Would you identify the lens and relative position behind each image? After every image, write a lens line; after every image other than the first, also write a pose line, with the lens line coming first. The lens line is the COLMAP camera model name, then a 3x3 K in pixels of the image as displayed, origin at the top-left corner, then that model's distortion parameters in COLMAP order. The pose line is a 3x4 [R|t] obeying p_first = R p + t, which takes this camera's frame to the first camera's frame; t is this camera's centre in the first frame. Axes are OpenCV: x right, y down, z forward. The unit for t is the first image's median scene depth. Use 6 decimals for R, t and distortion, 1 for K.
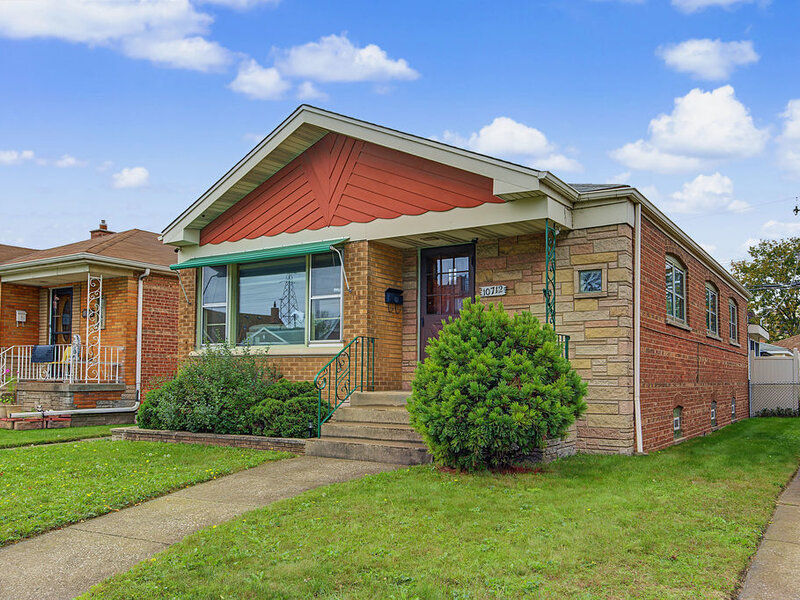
lens RADIAL K [[684.2, 0, 393.0], [0, 684.2, 316.6], [0, 0, 1]] dist [0.003888, -0.001063]
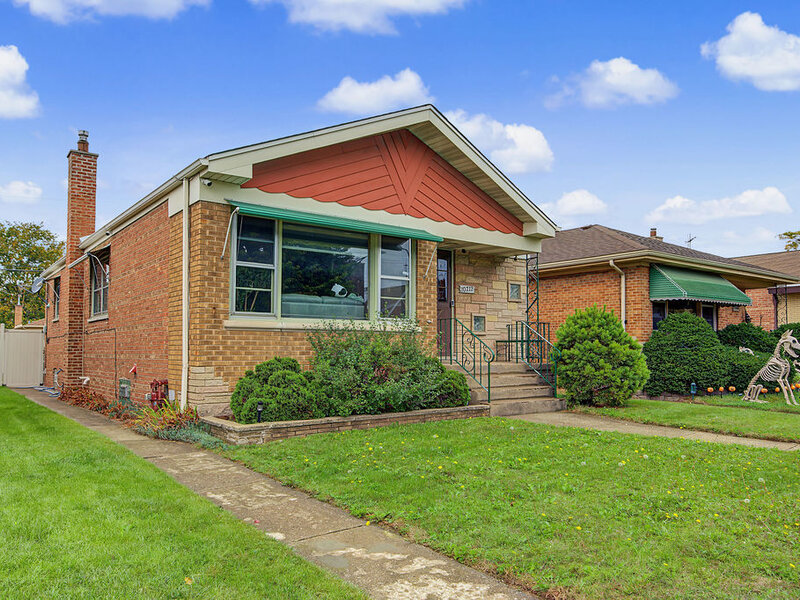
lens RADIAL K [[608.5, 0, 400.7], [0, 608.5, 301.9], [0, 0, 1]] dist [-0.036115, -0.000128]
pose [[0.328309, 0.070016, 0.941972, -1.036820], [-0.080653, 0.995685, -0.045898, 0.054093], [-0.941121, -0.060904, 0.332539, 0.699061]]
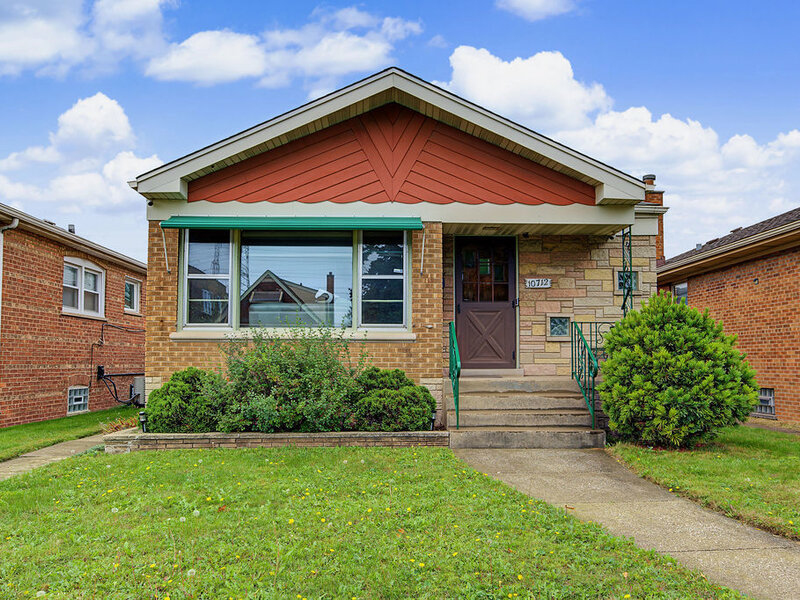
lens RADIAL K [[641.2, 0, 400.9], [0, 641.2, 301.2], [0, 0, 1]] dist [-0.013042, 0.000447]
pose [[0.822089, 0.048923, 0.567253, -0.593201], [-0.045452, 0.998761, -0.020267, 0.020908], [-0.567542, -0.009122, 0.823294, 0.281764]]
